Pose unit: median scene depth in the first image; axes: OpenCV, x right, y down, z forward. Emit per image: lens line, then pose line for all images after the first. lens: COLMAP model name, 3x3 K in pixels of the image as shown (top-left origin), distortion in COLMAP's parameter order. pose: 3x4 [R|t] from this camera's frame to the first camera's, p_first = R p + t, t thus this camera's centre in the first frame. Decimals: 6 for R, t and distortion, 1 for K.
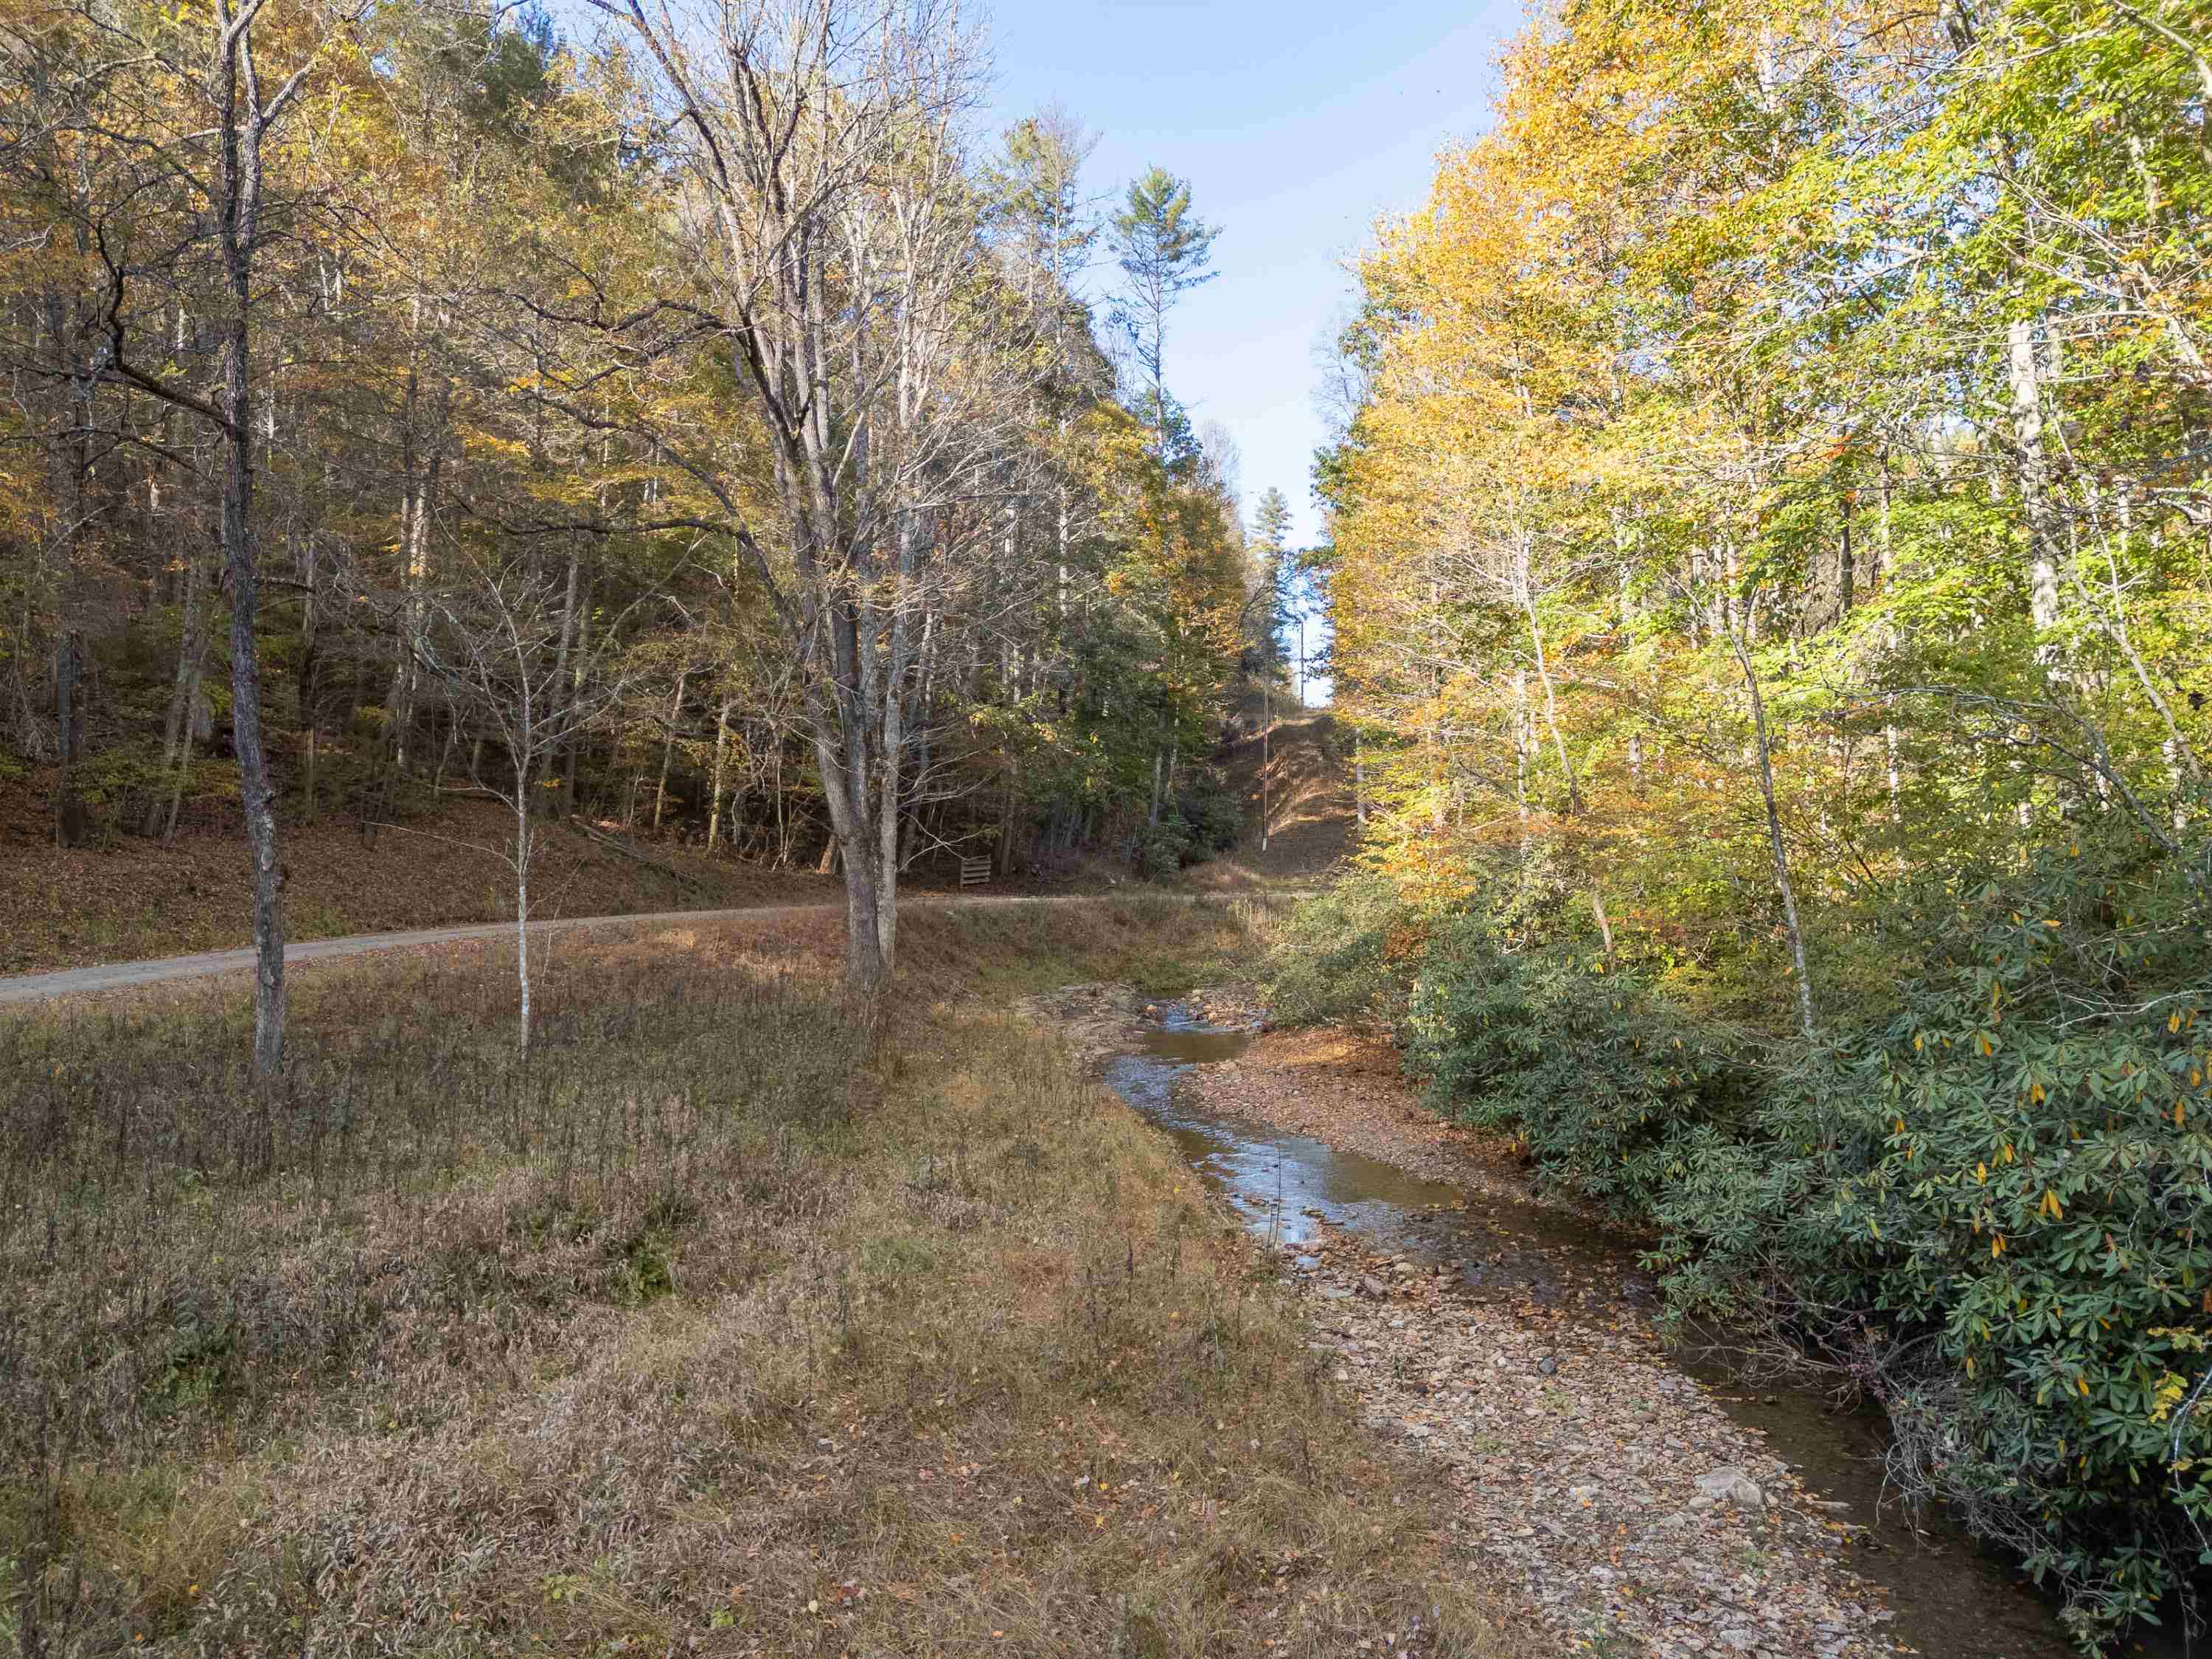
lens RADIAL K [[1796.0, 0, 1106.0], [0, 1796.0, 829.5], [0, 0, 1]] dist [0.114239, -0.004252]
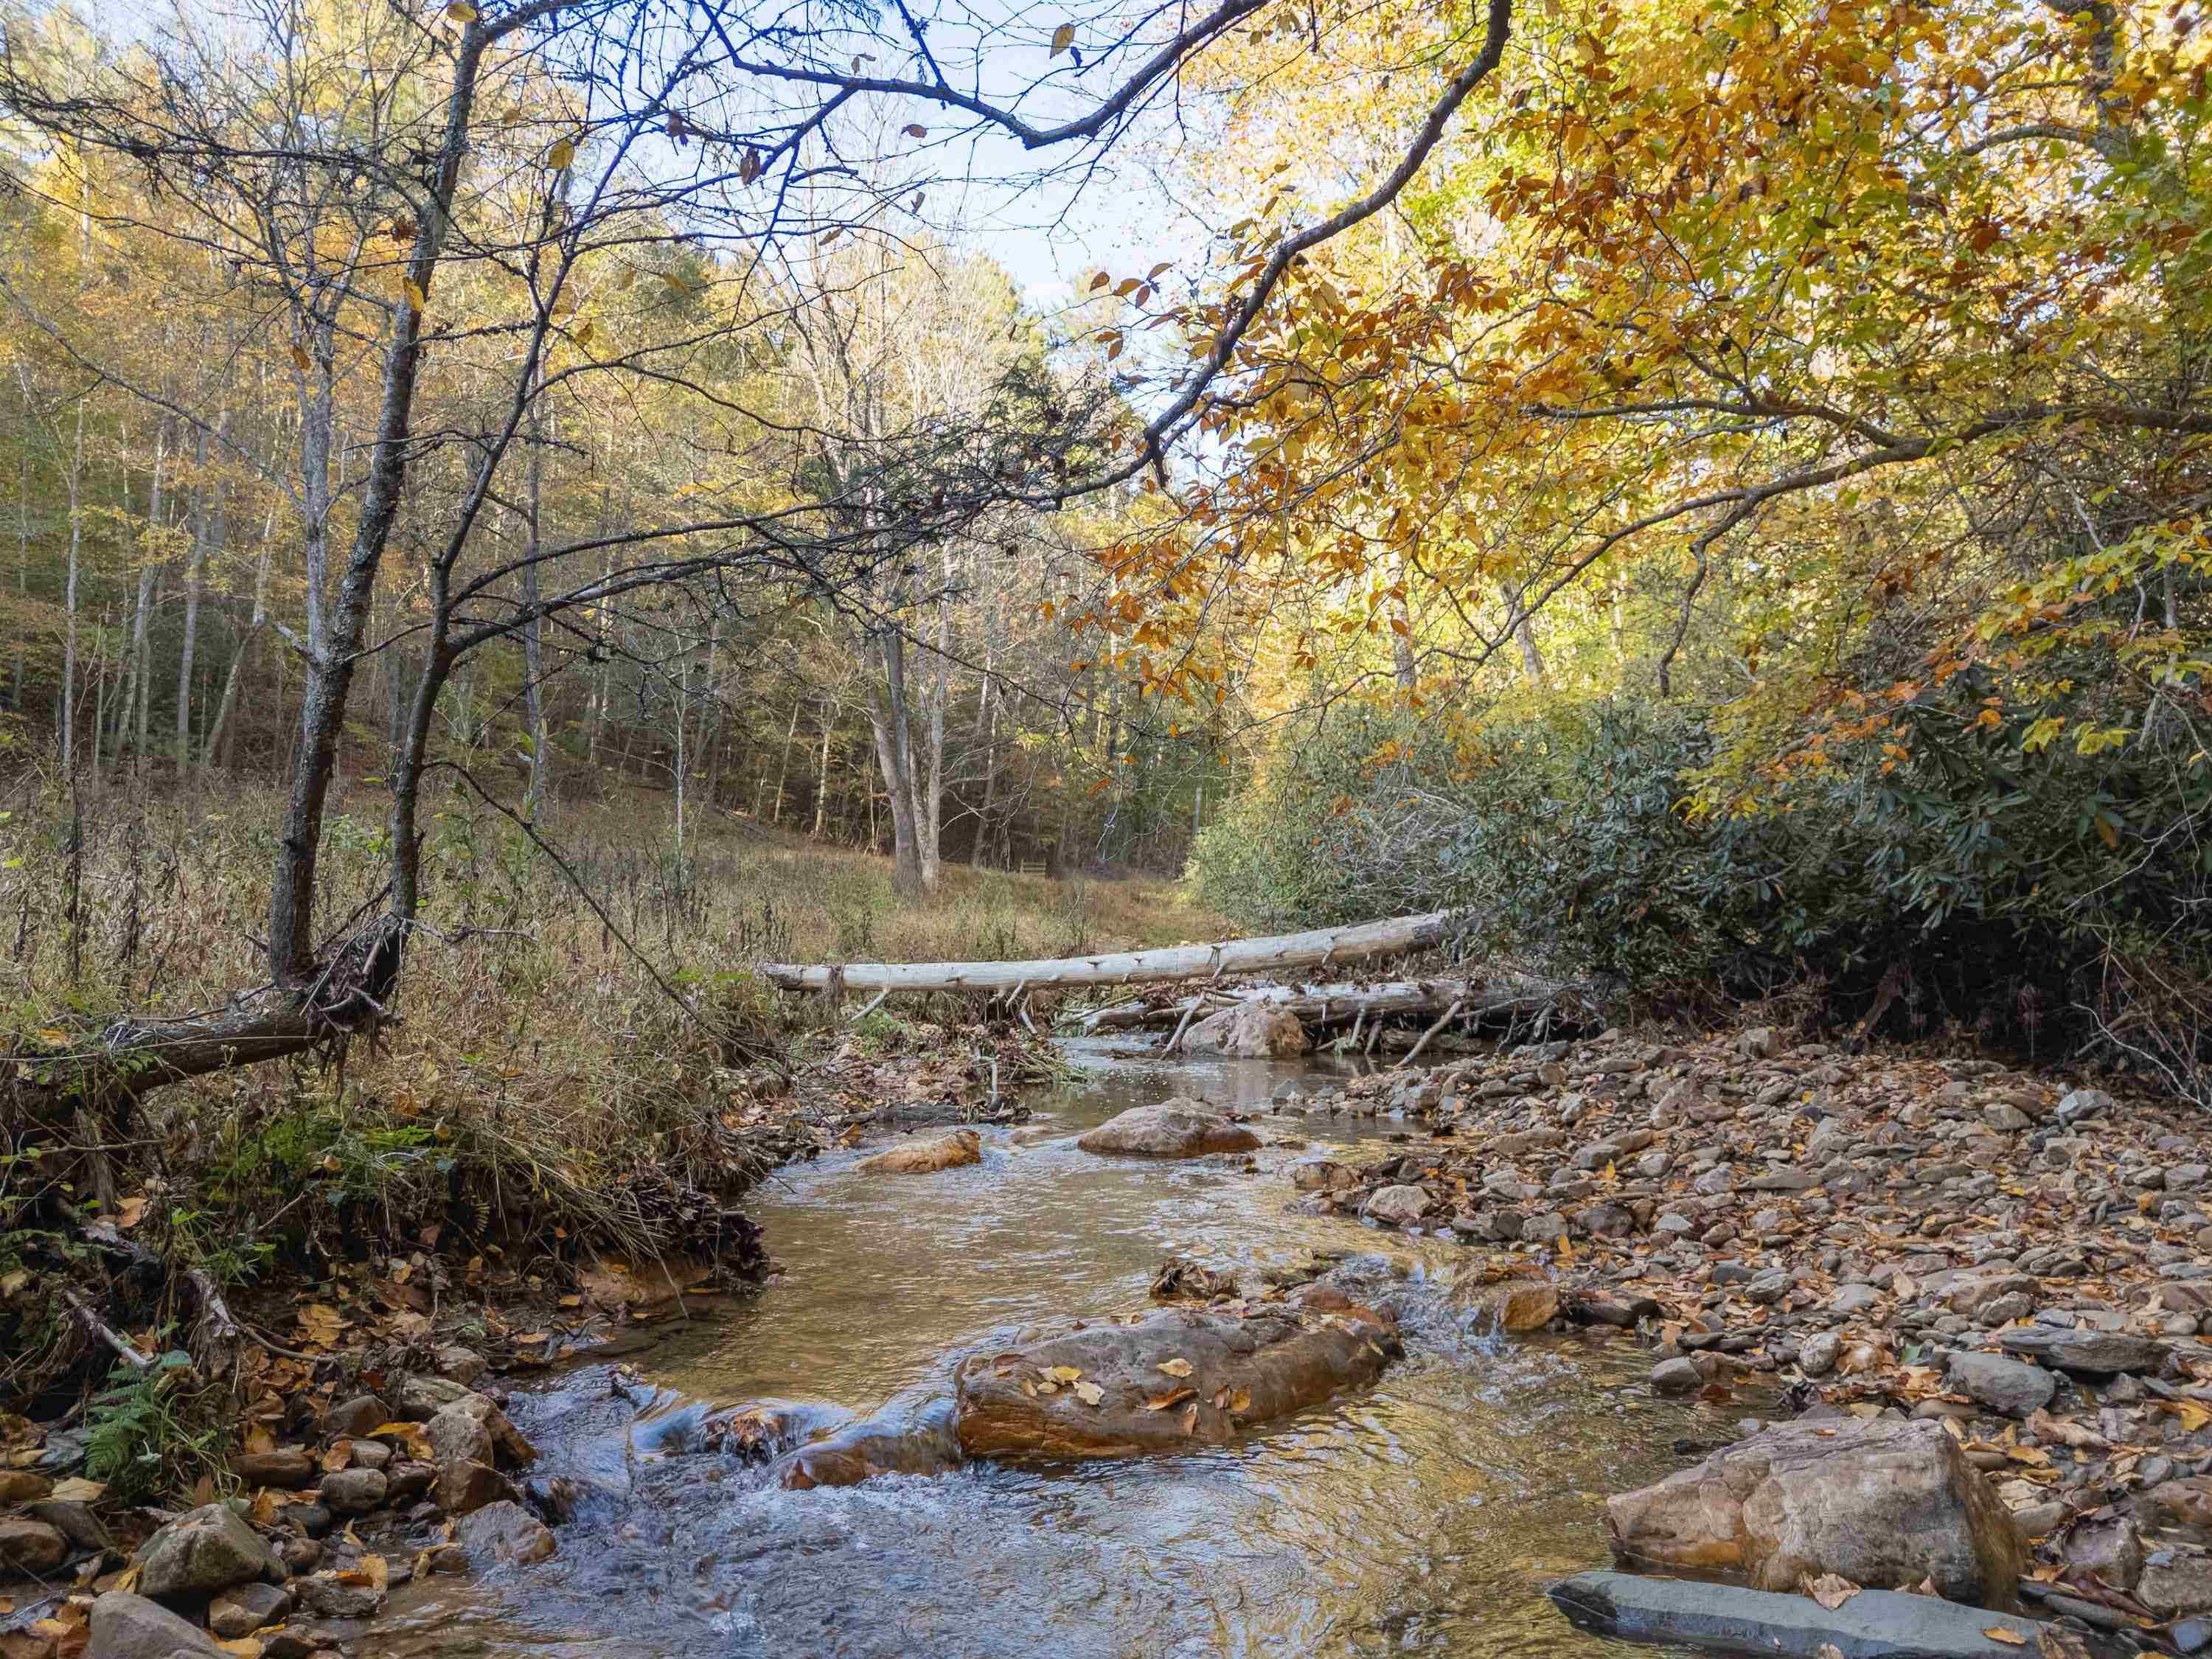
lens RADIAL K [[1796.0, 0, 1106.0], [0, 1796.0, 829.5], [0, 0, 1]] dist [0.114239, -0.004252]
pose [[0.996984, -0.007077, -0.077288, 0.098875], [0.003174, 0.998718, -0.050511, 0.078325], [0.077546, 0.050114, 0.995728, -0.311508]]
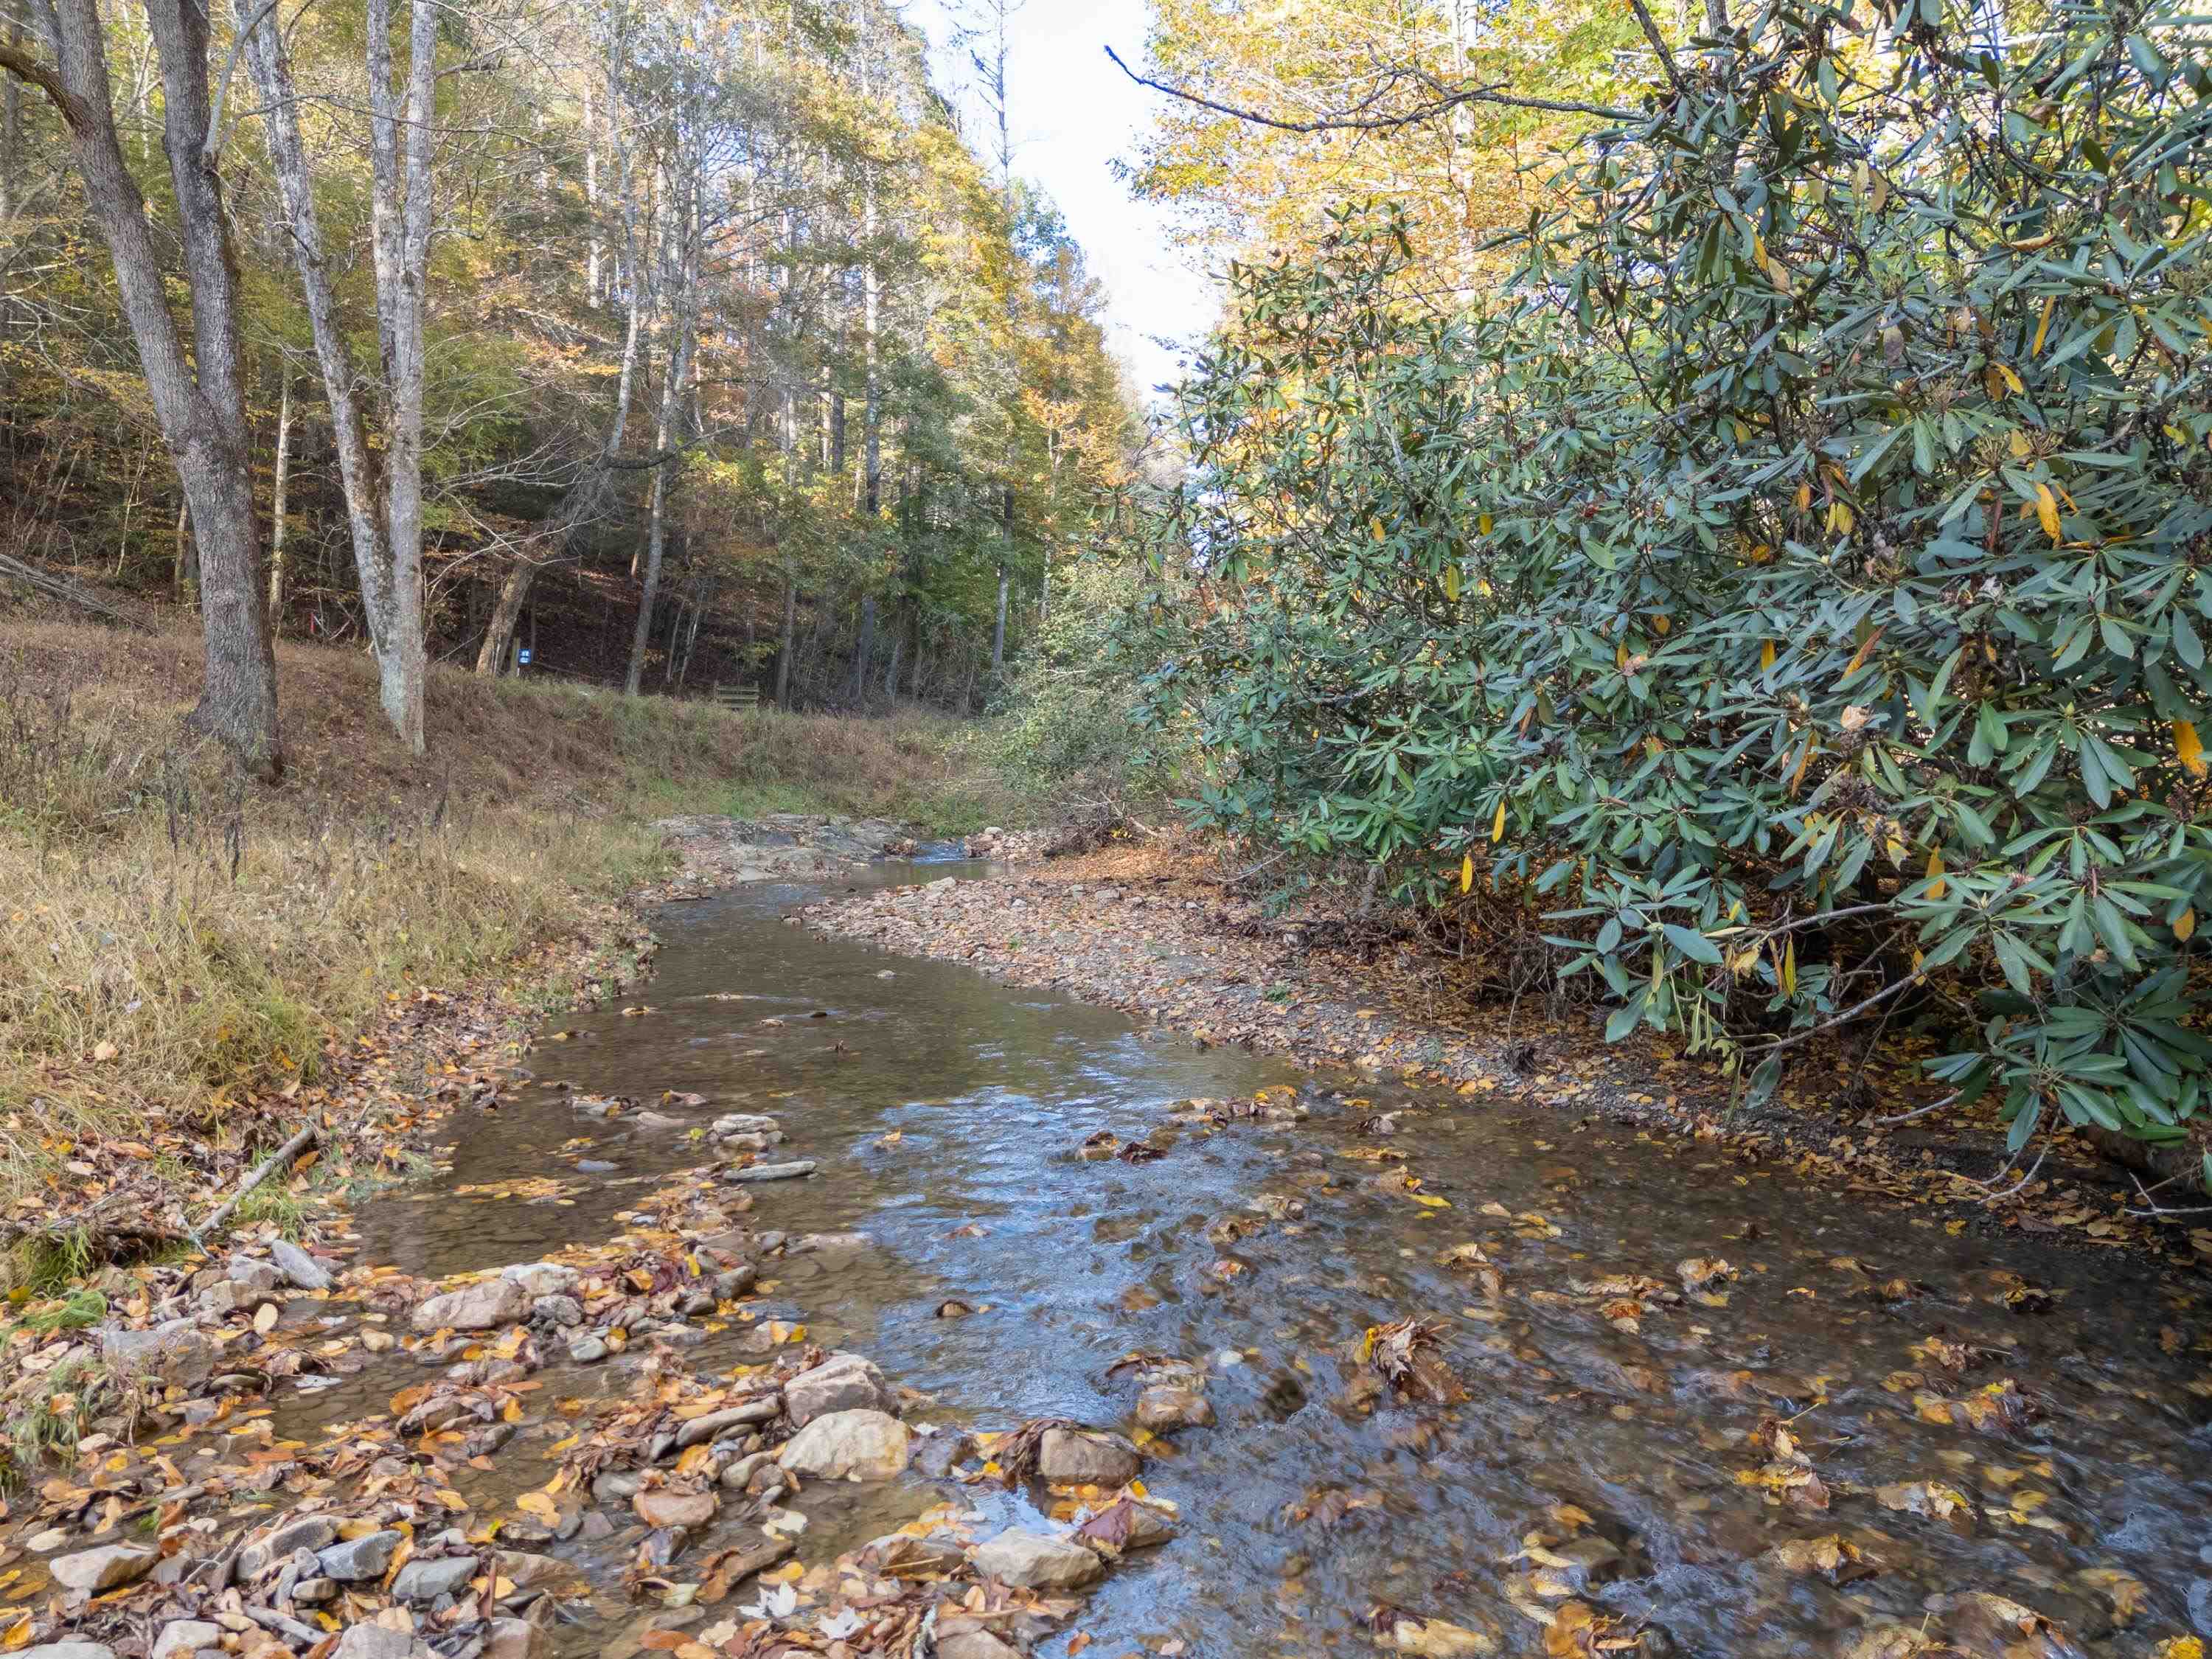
lens RADIAL K [[1796.0, 0, 1106.0], [0, 1796.0, 829.5], [0, 0, 1]] dist [0.114239, -0.004252]
pose [[0.999143, -0.000386, 0.041397, 0.070618], [-0.001080, 0.999373, 0.035378, 0.069537], [-0.041385, -0.035393, 0.998516, 0.323514]]
